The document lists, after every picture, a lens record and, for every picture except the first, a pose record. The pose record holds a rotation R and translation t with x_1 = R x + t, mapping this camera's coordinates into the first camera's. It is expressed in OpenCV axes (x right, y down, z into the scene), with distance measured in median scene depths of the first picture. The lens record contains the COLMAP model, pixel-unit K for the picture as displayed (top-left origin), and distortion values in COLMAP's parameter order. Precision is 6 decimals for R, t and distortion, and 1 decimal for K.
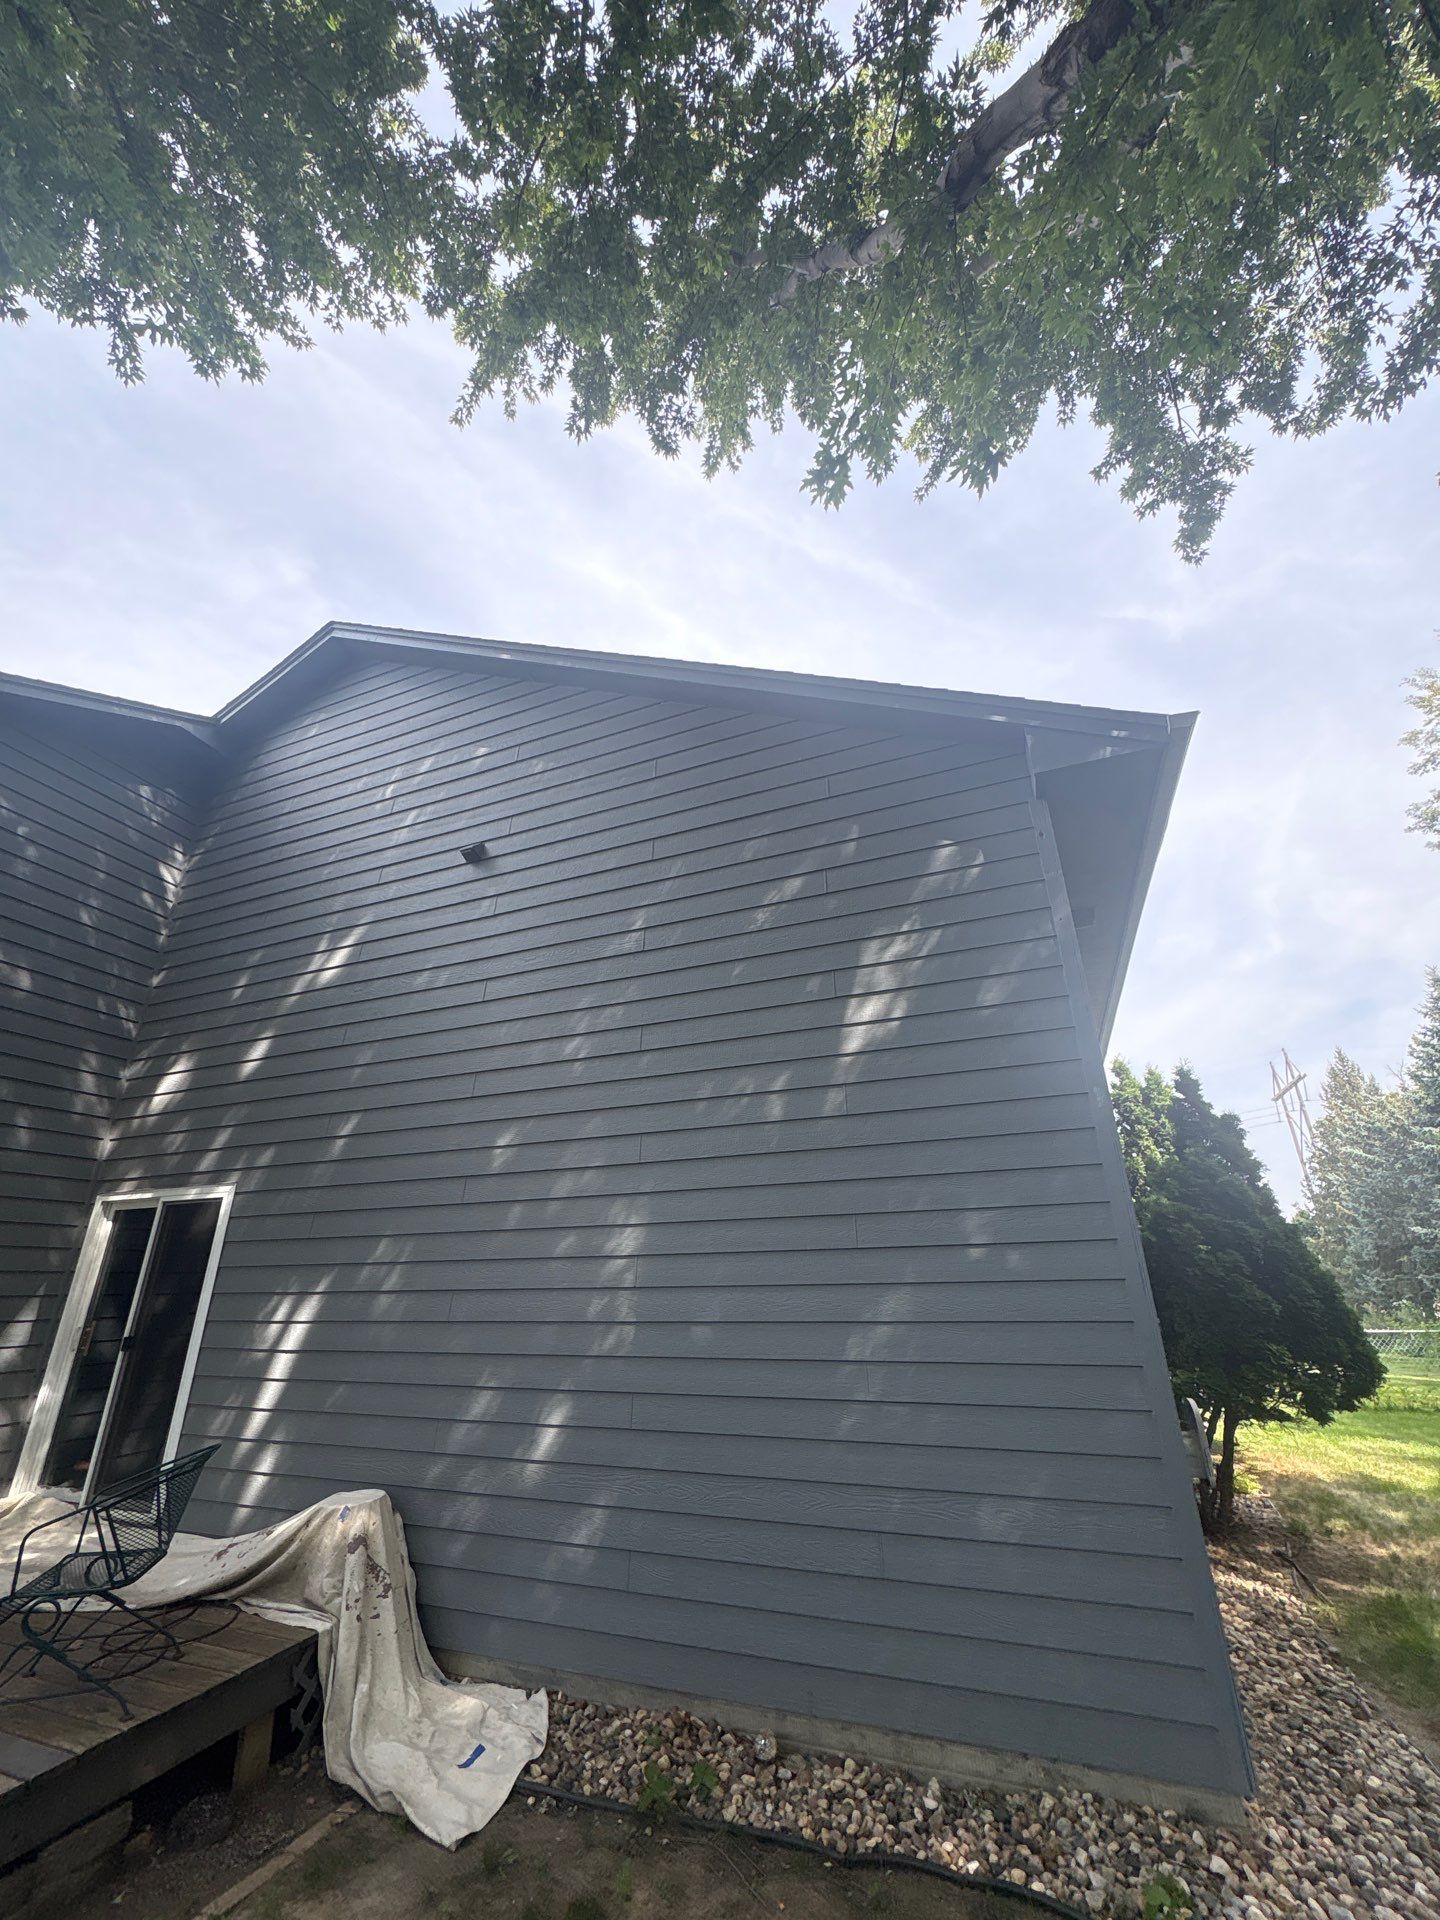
lens RADIAL K [[764.4, 0, 720.0], [0, 764.4, 960.0], [0, 0, 1]] dist [0.000407, -0.000429]
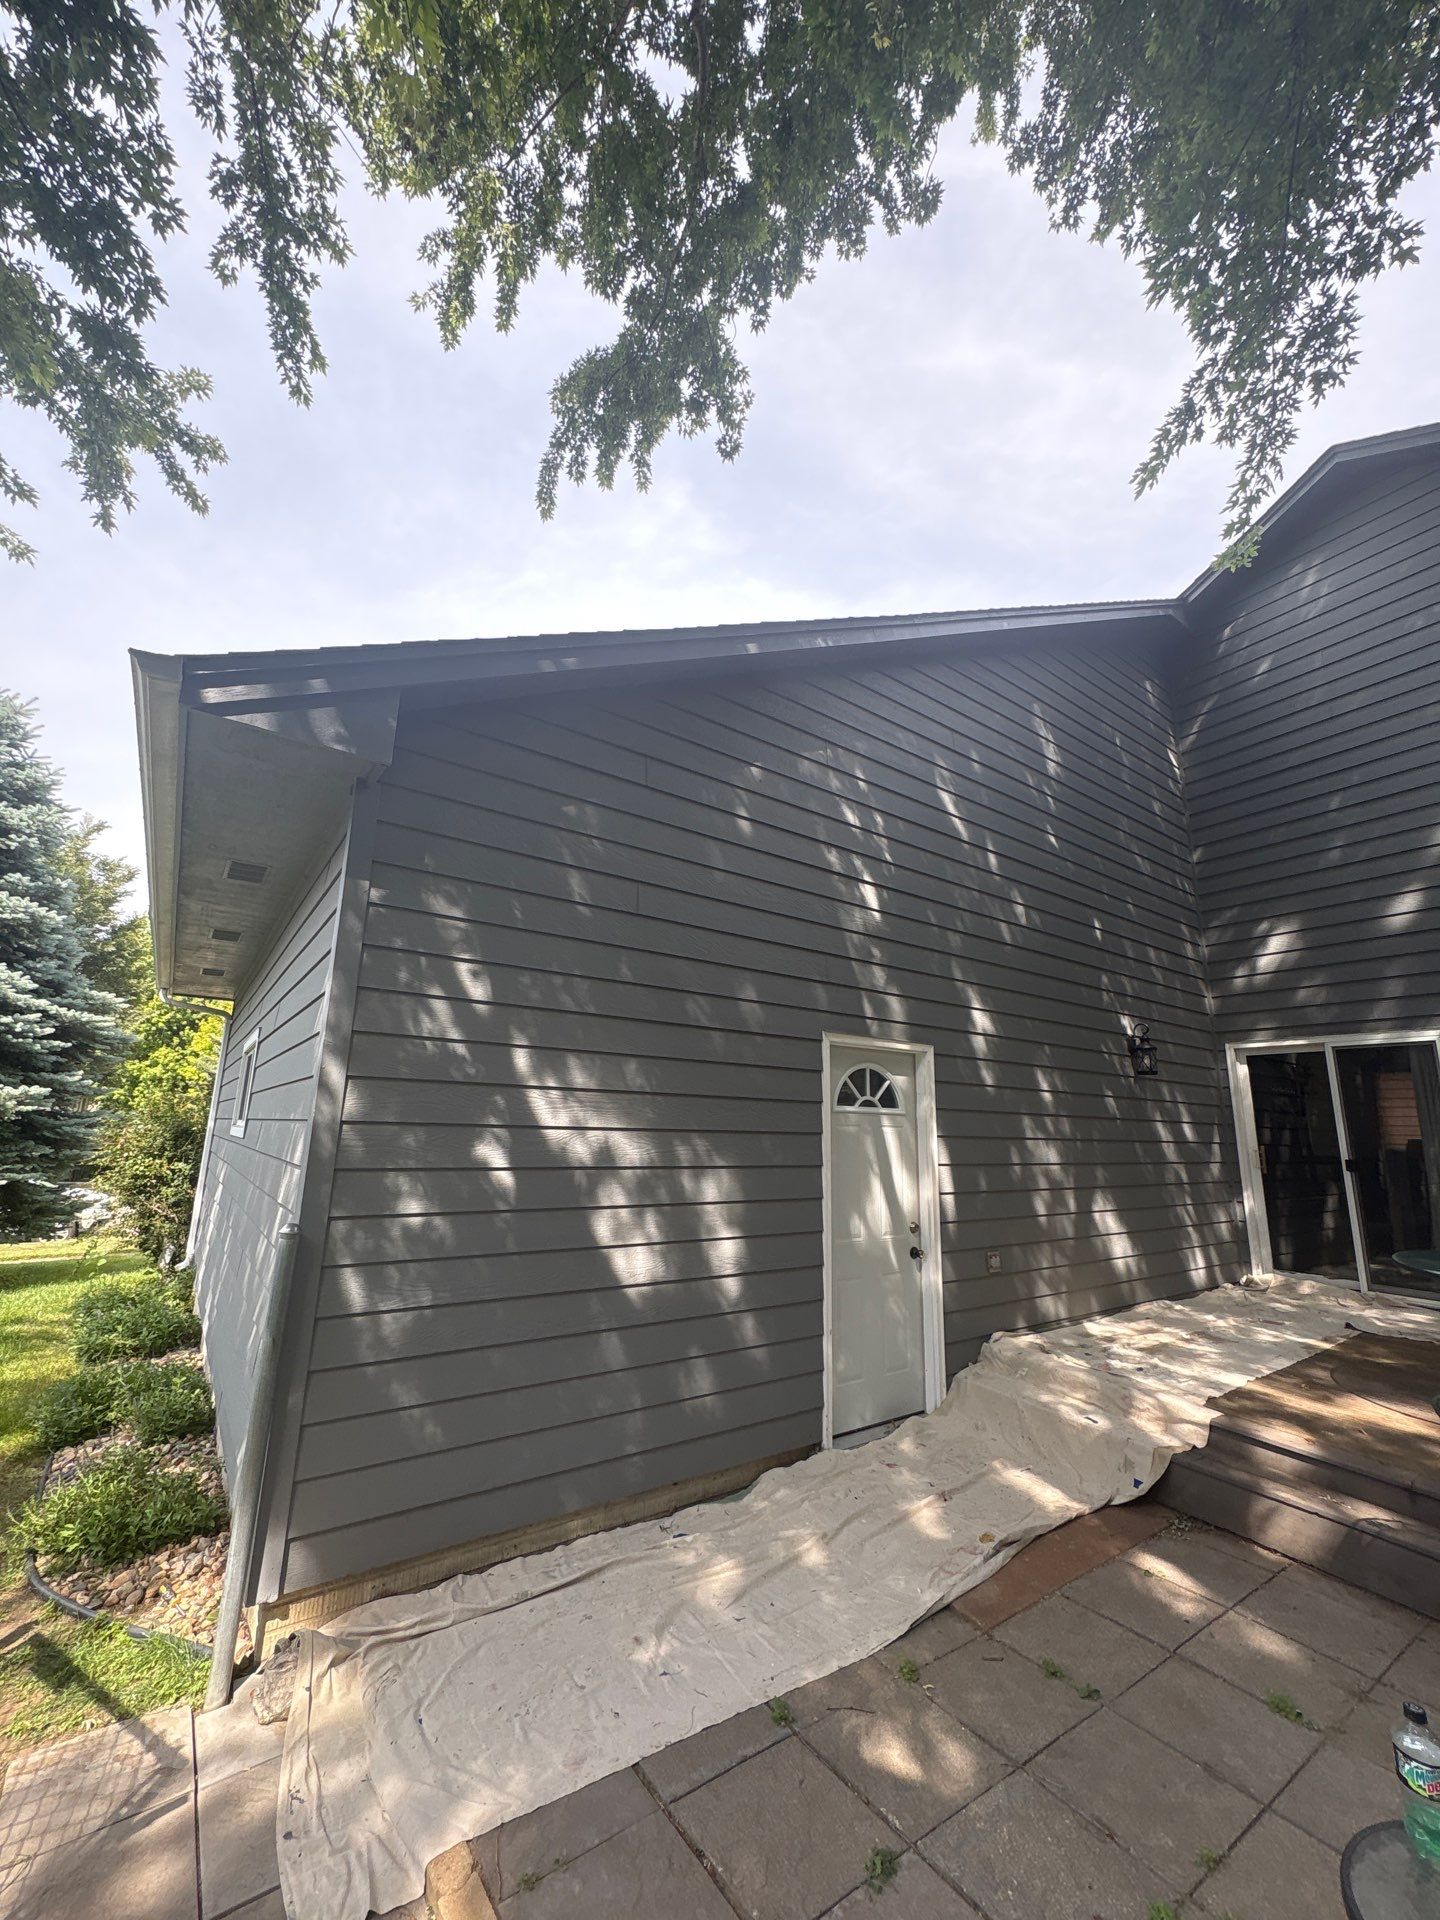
lens RADIAL K [[764.4, 0, 720.0], [0, 764.4, 960.0], [0, 0, 1]] dist [0.000407, -0.000429]
pose [[0.845678, -0.083606, -0.527104, -0.687665], [0.176167, 0.976025, 0.127829, -0.081790], [0.503779, -0.200960, 0.840132, -0.275571]]
